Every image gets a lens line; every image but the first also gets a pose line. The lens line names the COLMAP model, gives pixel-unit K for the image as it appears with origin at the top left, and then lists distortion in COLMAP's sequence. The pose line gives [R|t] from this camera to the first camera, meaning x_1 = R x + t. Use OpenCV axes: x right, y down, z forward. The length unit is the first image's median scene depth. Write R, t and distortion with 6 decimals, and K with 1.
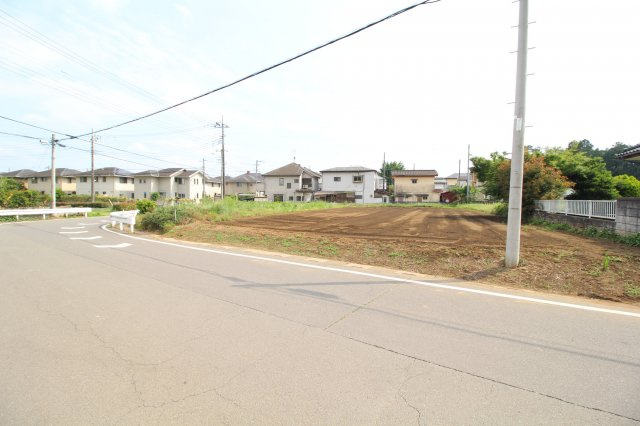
lens RADIAL K [[293.9, 0, 320.1], [0, 293.9, 210.1], [0, 0, 1]] dist [-0.001512, -0.013279]
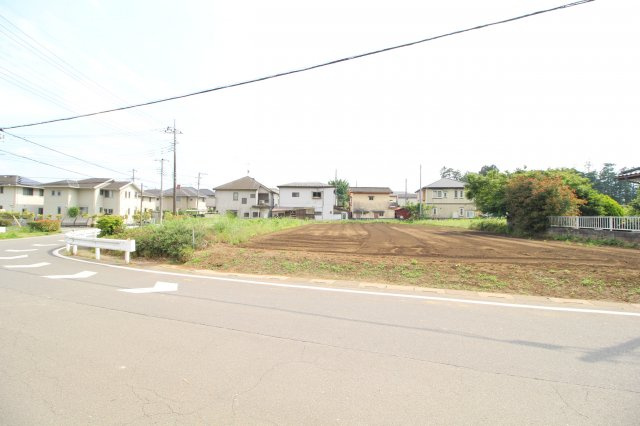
lens RADIAL K [[293.9, 0, 320.3], [0, 293.9, 209.8], [0, 0, 1]] dist [-0.001512, -0.013279]
pose [[0.971336, 0.005325, 0.237649, -0.092910], [0.008178, 0.998409, -0.055796, -0.001839], [-0.237568, 0.056140, 0.969747, 0.052725]]
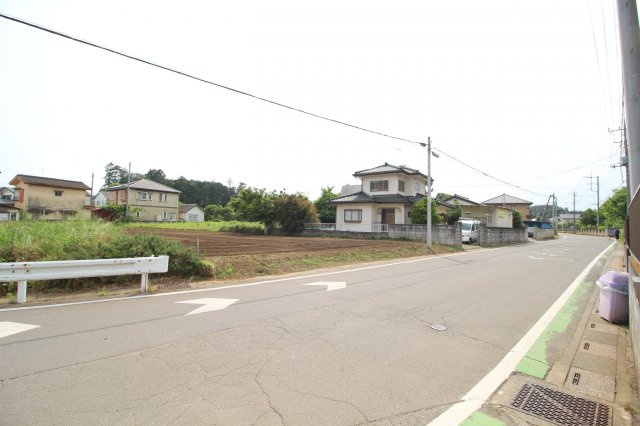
lens RADIAL K [[293.9, 0, 320.6], [0, 293.9, 207.3], [0, 0, 1]] dist [-0.001512, -0.013279]
pose [[0.215885, 0.052680, 0.974997, -0.274081], [0.014915, 0.998249, -0.057238, -0.007153], [-0.976305, 0.026899, 0.214721, 0.159153]]
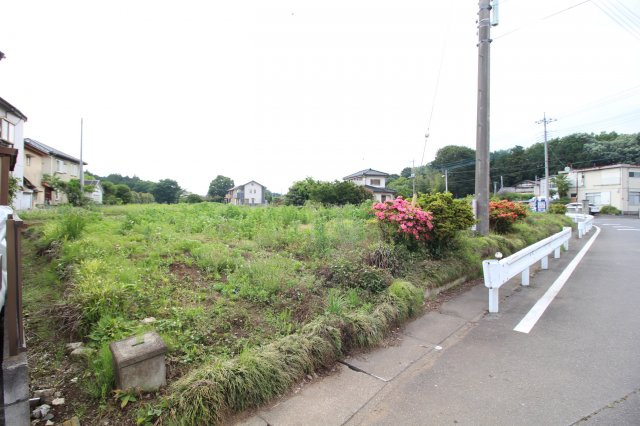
lens RADIAL K [[293.9, 0, 318.6], [0, 293.9, 208.8], [0, 0, 1]] dist [-0.001512, -0.013279]
pose [[-0.666375, -0.014853, 0.745469, -0.313755], [0.019704, 0.999102, 0.037520, -0.029862], [-0.745357, 0.039691, -0.665483, 0.957838]]
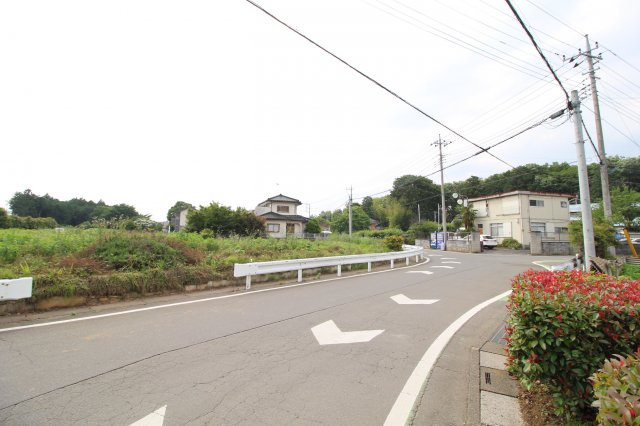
lens RADIAL K [[293.9, 0, 319.8], [0, 293.9, 208.8], [0, 0, 1]] dist [-0.001512, -0.013279]
pose [[-0.693089, 0.047244, 0.719302, -0.424169], [0.005235, 0.998154, -0.060515, -0.024282], [-0.720833, -0.038177, -0.692057, 0.699273]]
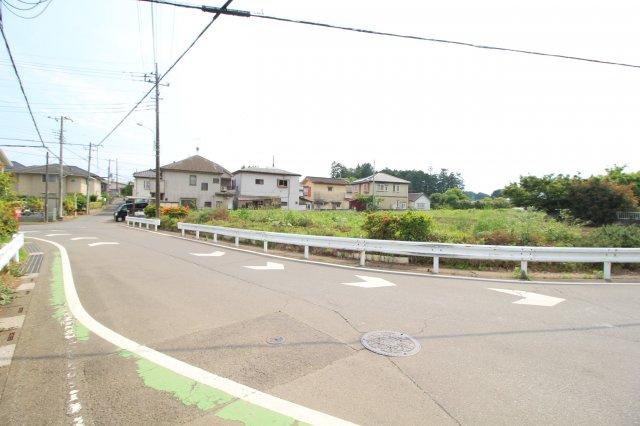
lens RADIAL K [[293.9, 0, 320.1], [0, 293.9, 208.6], [0, 0, 1]] dist [-0.001512, -0.013279]
pose [[0.736453, 0.002580, 0.676484, -0.384589], [0.013206, 0.999747, -0.018189, -0.012302], [-0.676360, 0.022329, 0.736233, 0.278443]]
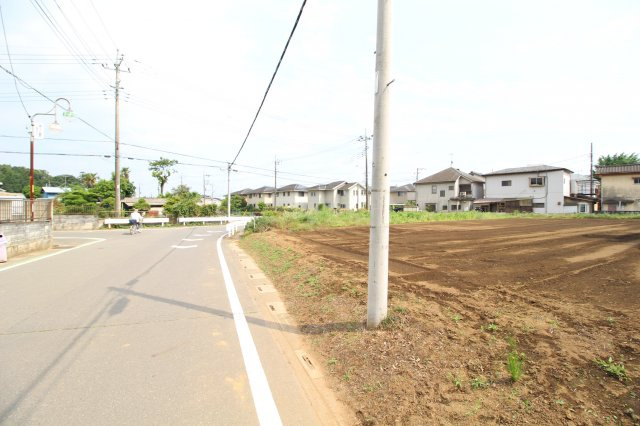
lens RADIAL K [[293.9, 0, 319.6], [0, 293.9, 207.8], [0, 0, 1]] dist [-0.001512, -0.013279]
pose [[0.818377, -0.008616, -0.574617, 0.102254], [-0.014277, 0.999274, -0.035317, -0.002623], [0.574504, 0.037106, 0.817660, 0.050819]]
